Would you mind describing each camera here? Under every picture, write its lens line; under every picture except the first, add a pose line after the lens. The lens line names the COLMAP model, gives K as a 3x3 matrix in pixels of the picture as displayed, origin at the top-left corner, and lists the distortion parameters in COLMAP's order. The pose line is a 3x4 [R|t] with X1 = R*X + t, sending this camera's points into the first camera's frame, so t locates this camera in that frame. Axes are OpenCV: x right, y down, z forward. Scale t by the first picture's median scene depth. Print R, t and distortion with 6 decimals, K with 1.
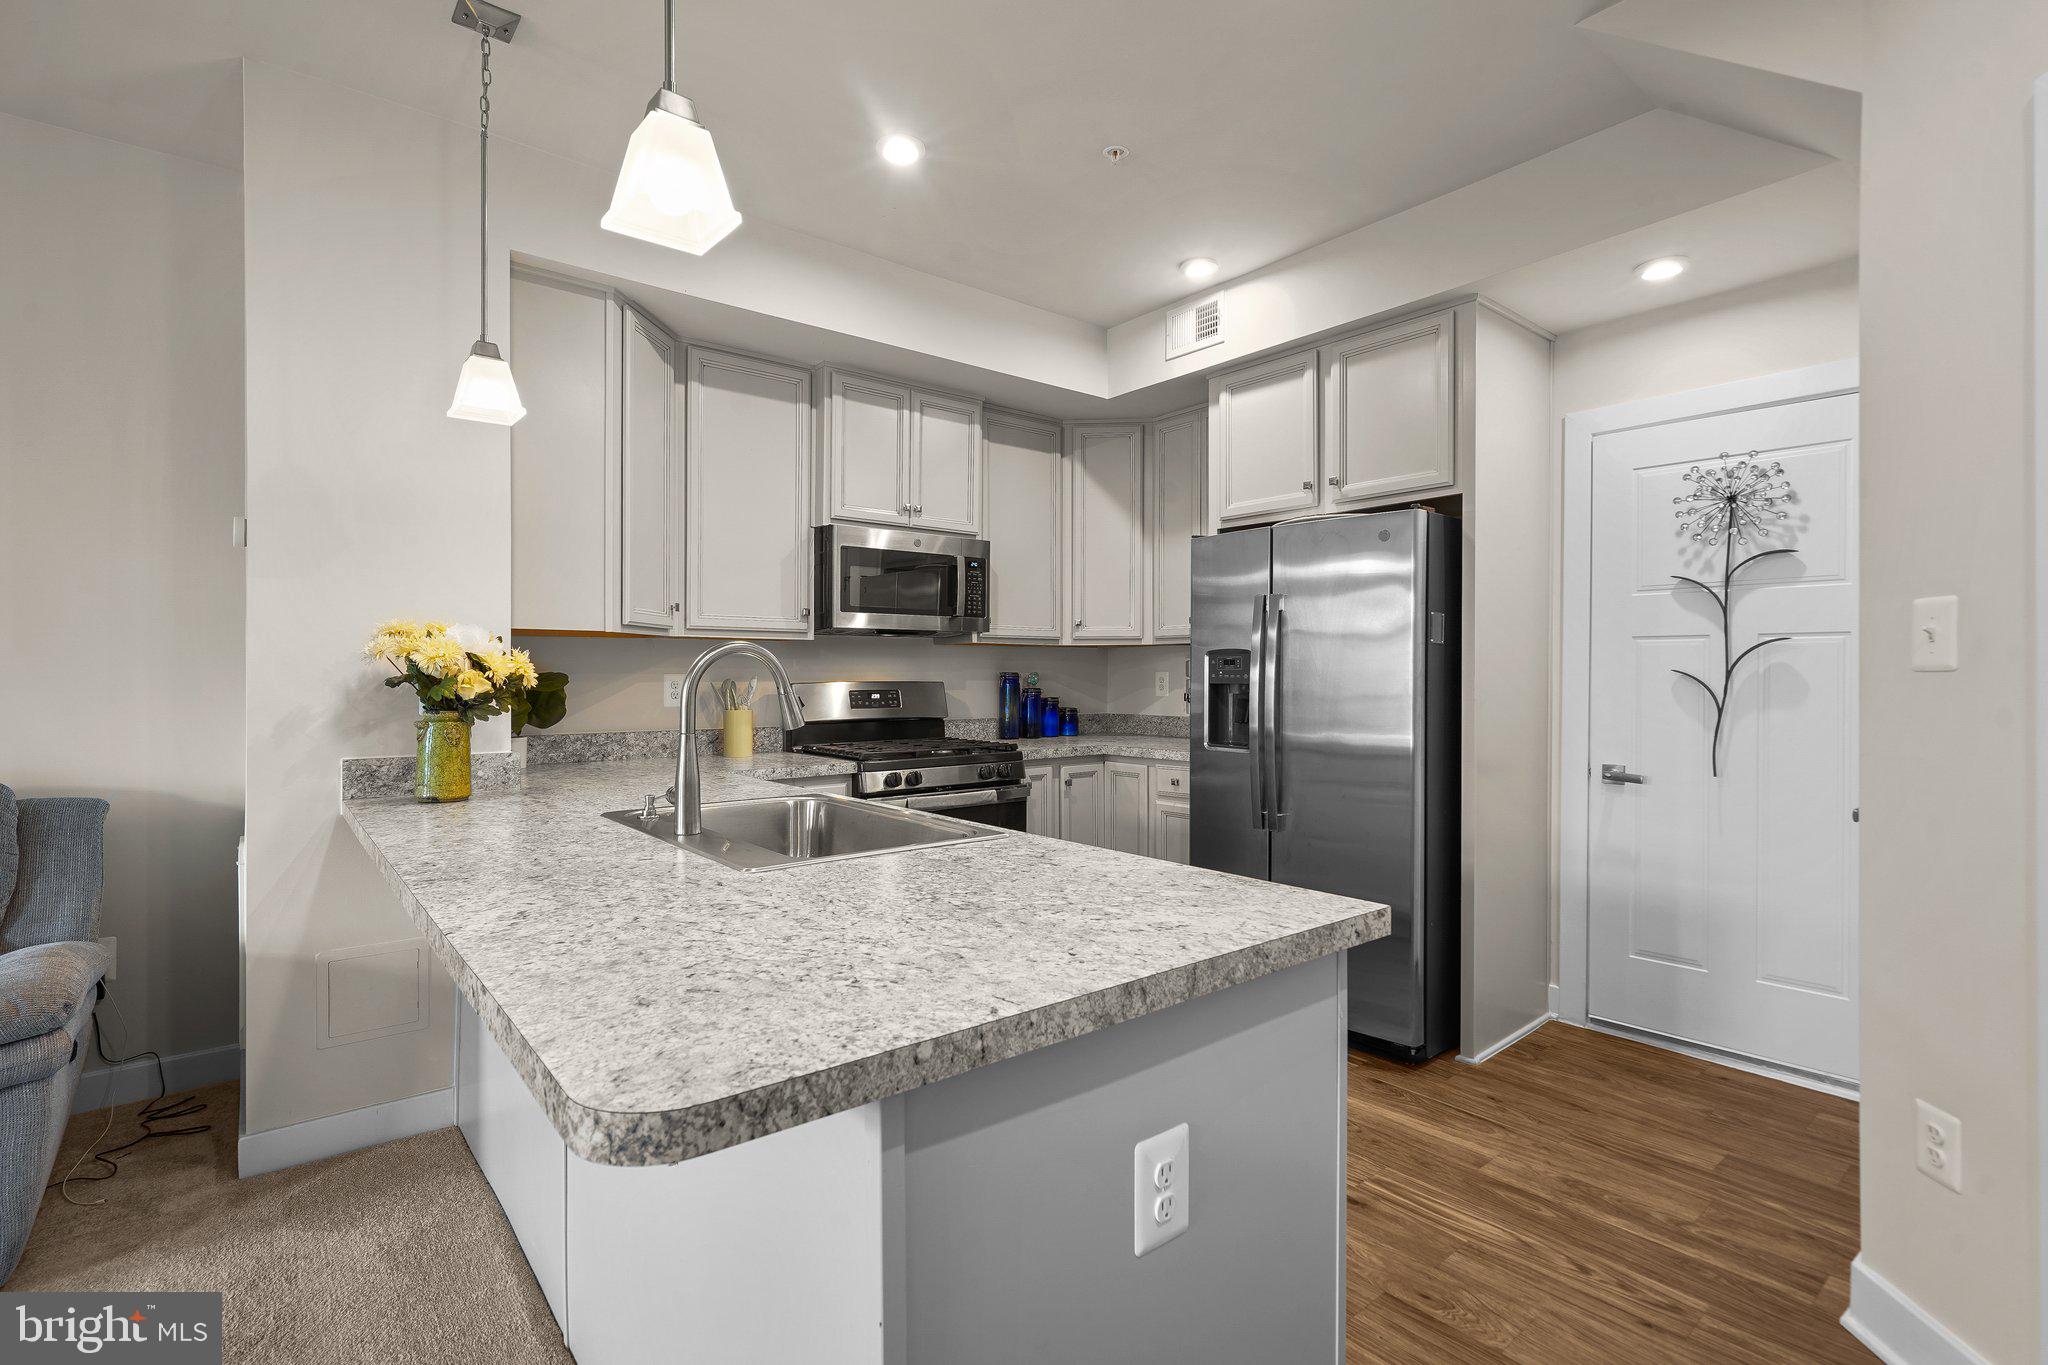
lens RADIAL K [[946.8, 0, 1021.7], [0, 946.8, 674.7], [0, 0, 1]] dist [-0.001556, 0.000245]
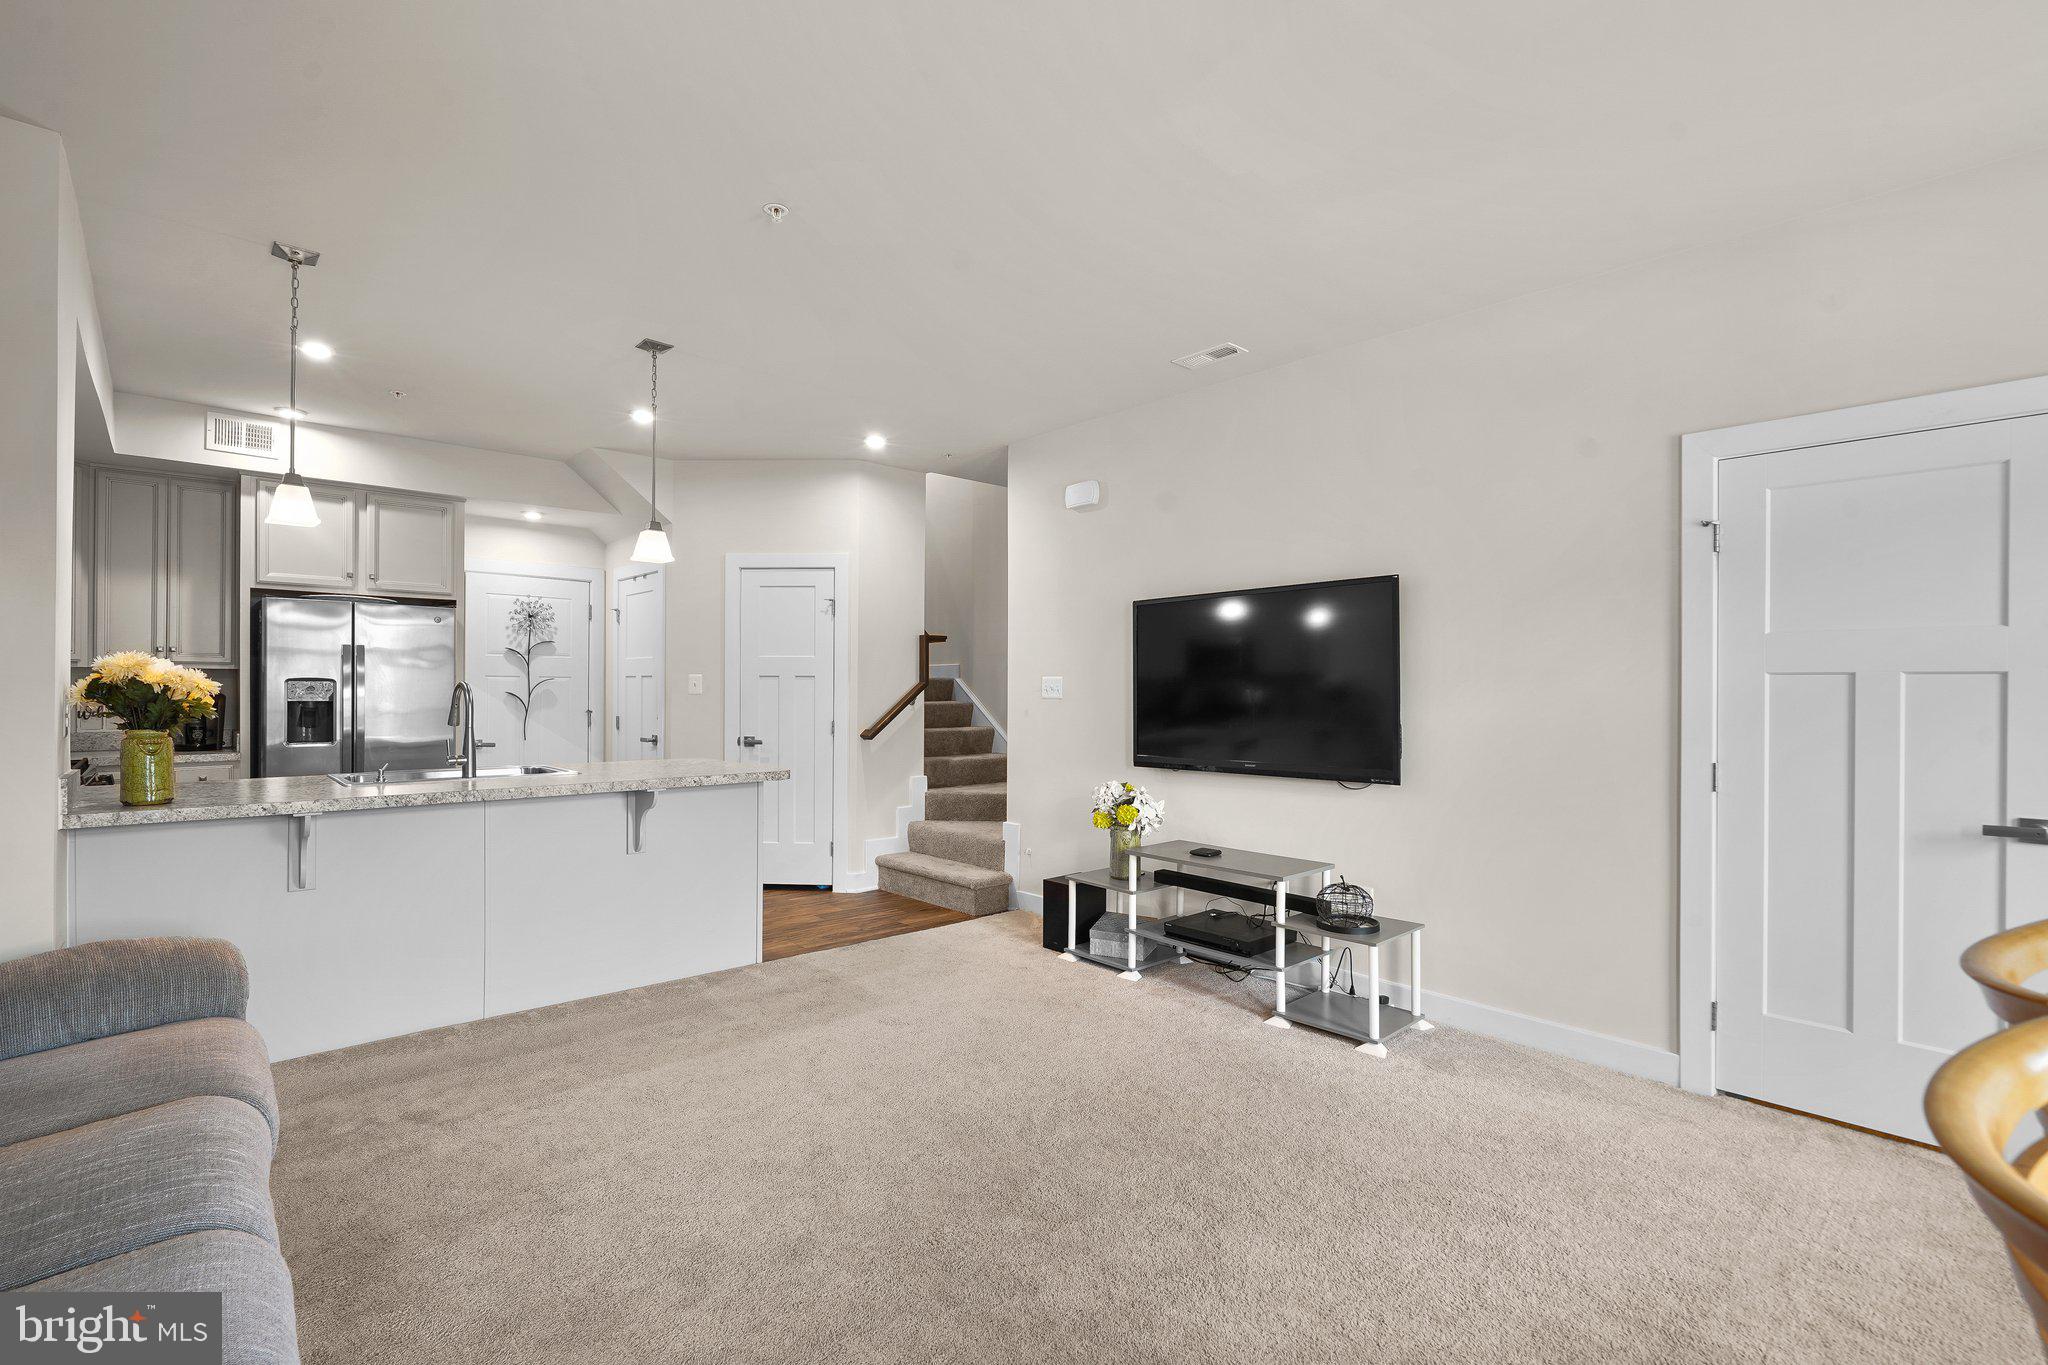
lens RADIAL K [[937.2, 0, 1015.0], [0, 937.2, 690.8], [0, 0, 1]] dist [-0.003574, 0.000353]
pose [[-0.049779, -0.001360, 0.998759, -1.334337], [-0.004062, 0.999991, 0.001159, -0.013136], [-0.998752, -0.003999, -0.049784, -0.032892]]
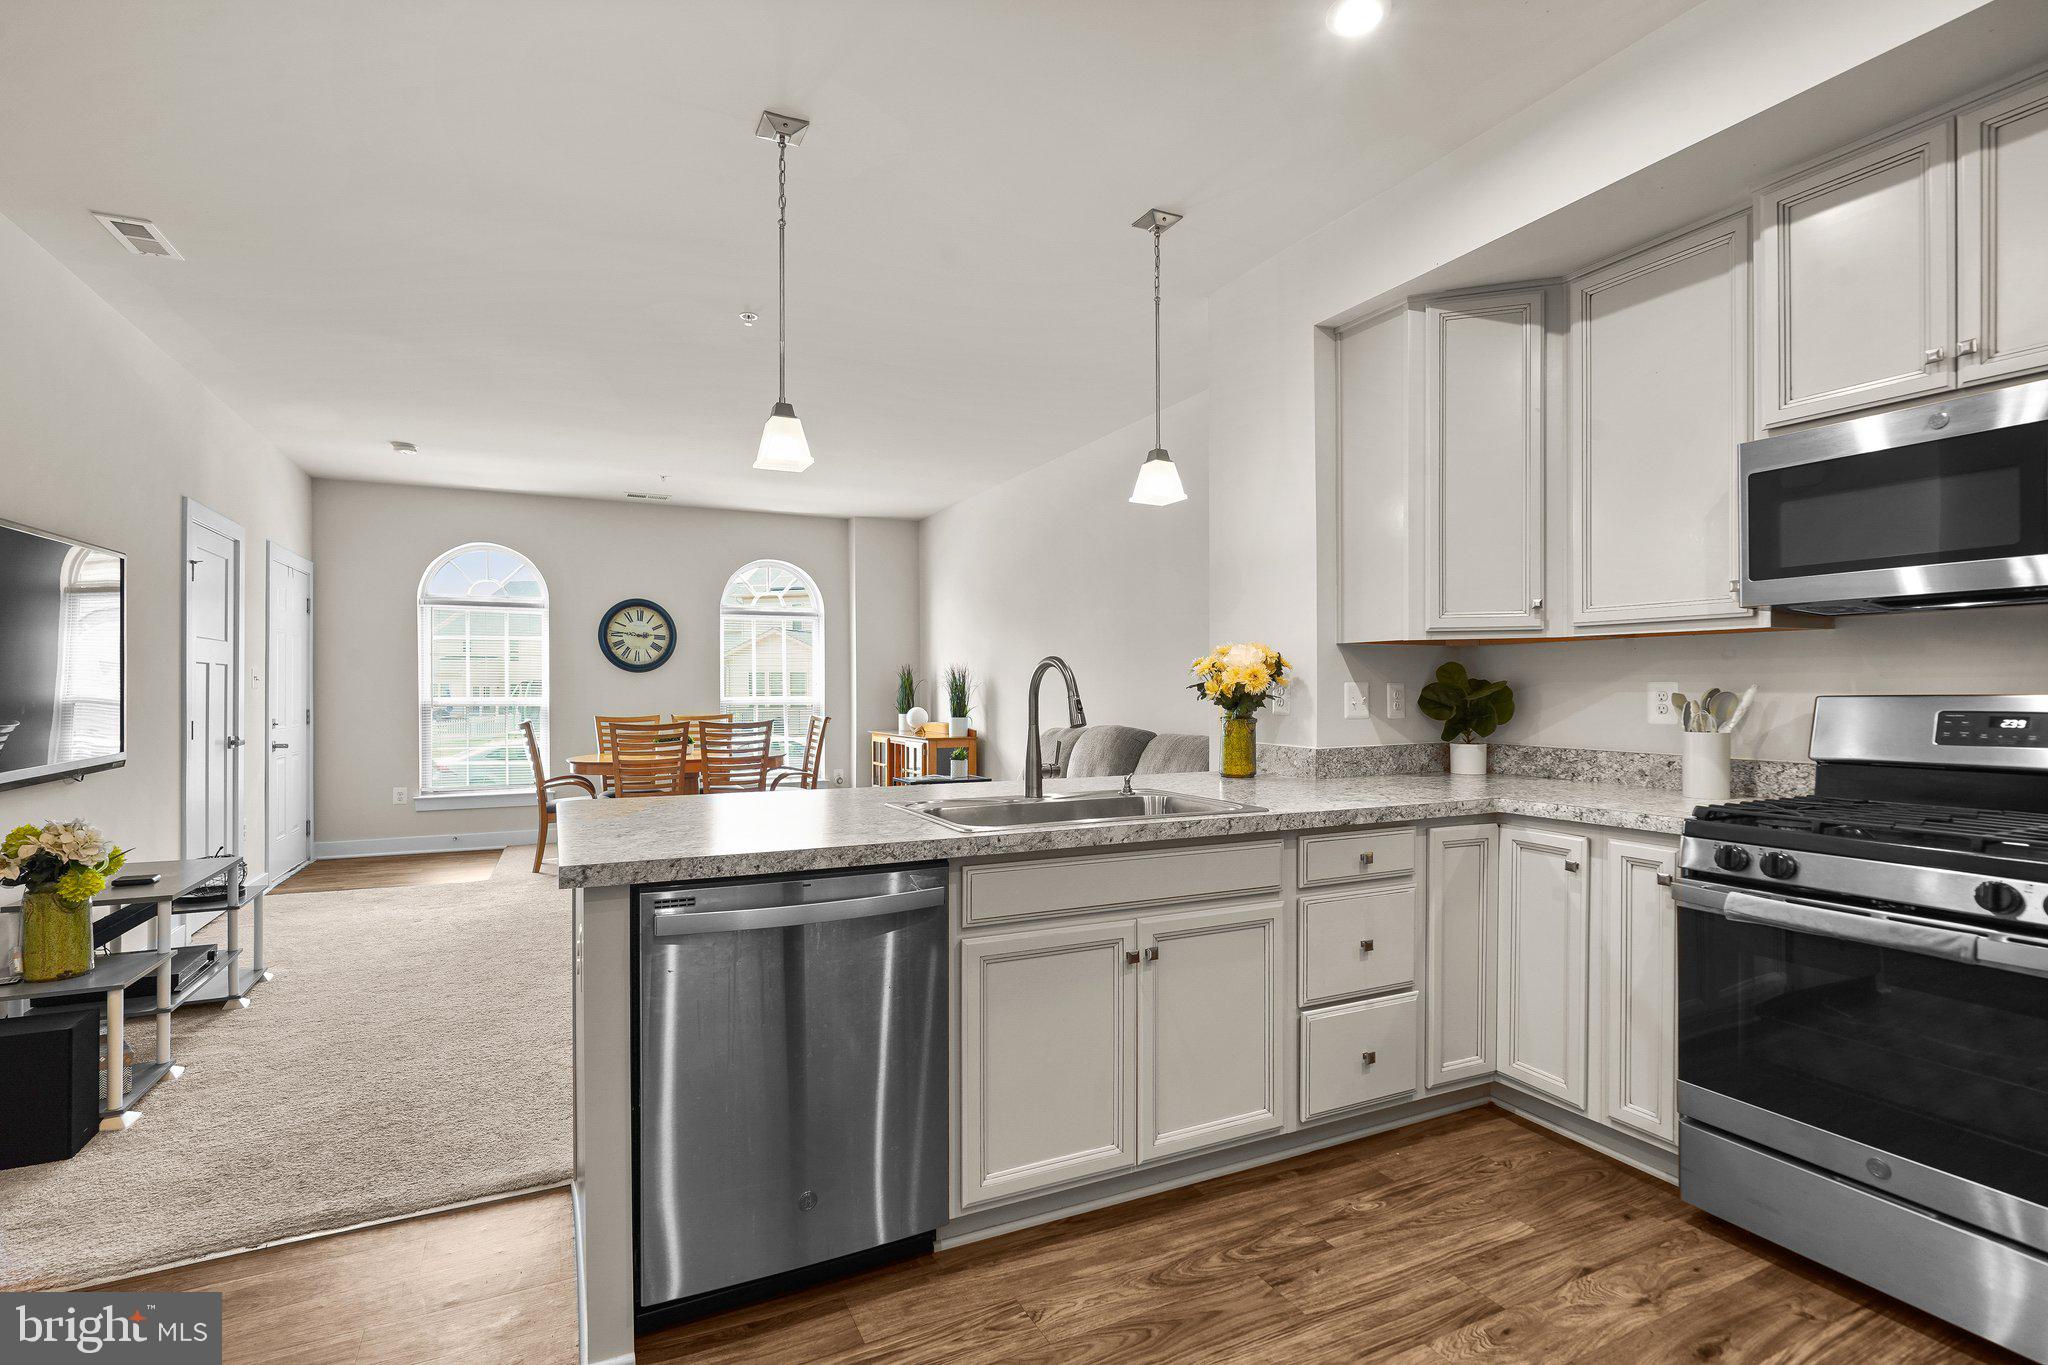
lens RADIAL K [[963.6, 0, 1017.2], [0, 963.6, 692.8], [0, 0, 1]] dist [-0.002667, 0.000942]
pose [[-0.230842, 0.005852, -0.972974, 0.571275], [-0.000432, 0.999981, 0.006117, 0.003883], [0.972991, 0.001833, -0.230835, 0.722542]]
